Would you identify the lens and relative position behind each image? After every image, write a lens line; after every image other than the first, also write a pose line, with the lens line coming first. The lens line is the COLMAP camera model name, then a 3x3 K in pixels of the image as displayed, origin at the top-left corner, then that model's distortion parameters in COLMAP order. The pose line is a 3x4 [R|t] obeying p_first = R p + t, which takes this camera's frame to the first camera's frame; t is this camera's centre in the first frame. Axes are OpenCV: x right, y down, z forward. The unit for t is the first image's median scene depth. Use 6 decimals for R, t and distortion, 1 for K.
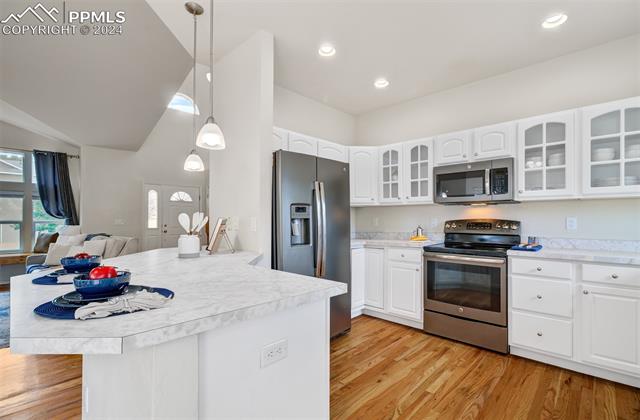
lens RADIAL K [[295.9, 0, 323.4], [0, 295.9, 217.2], [0, 0, 1]] dist [0.000853, 0.000252]
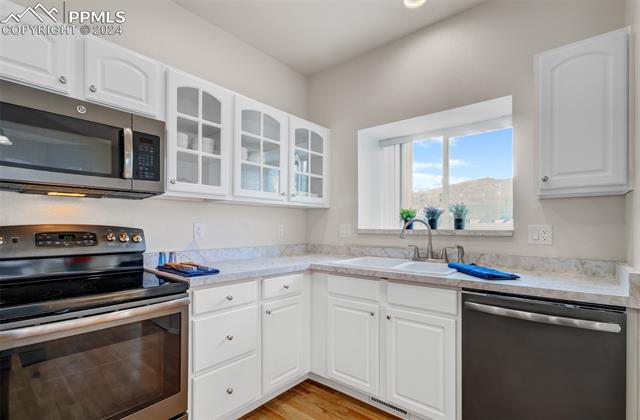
lens RADIAL K [[301.7, 0, 319.1], [0, 301.7, 228.0], [0, 0, 1]] dist [-0.001011, -0.000178]
pose [[-0.058217, -0.000188, 0.998304, 0.009372], [-0.010121, 0.999949, -0.000402, 0.008344], [-0.998253, -0.010127, -0.058216, 0.651657]]
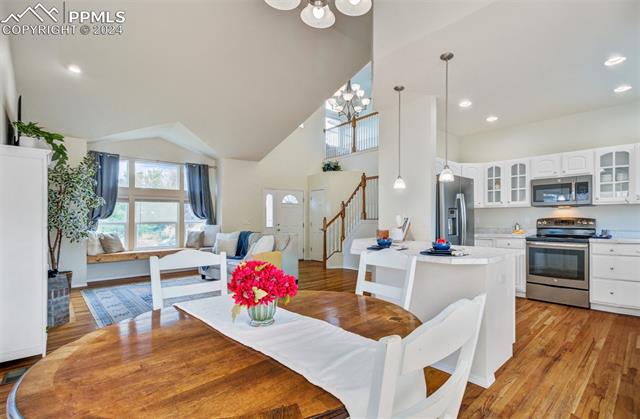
lens RADIAL K [[301.9, 0, 373.7], [0, 301.9, 219.2], [0, 0, 1]] dist [0.012181, -0.000050]
pose [[0.999955, -0.006252, 0.007130, -0.396434], [0.006186, 0.999939, 0.009139, -0.004831], [-0.007186, -0.009094, 0.999933, -0.434291]]
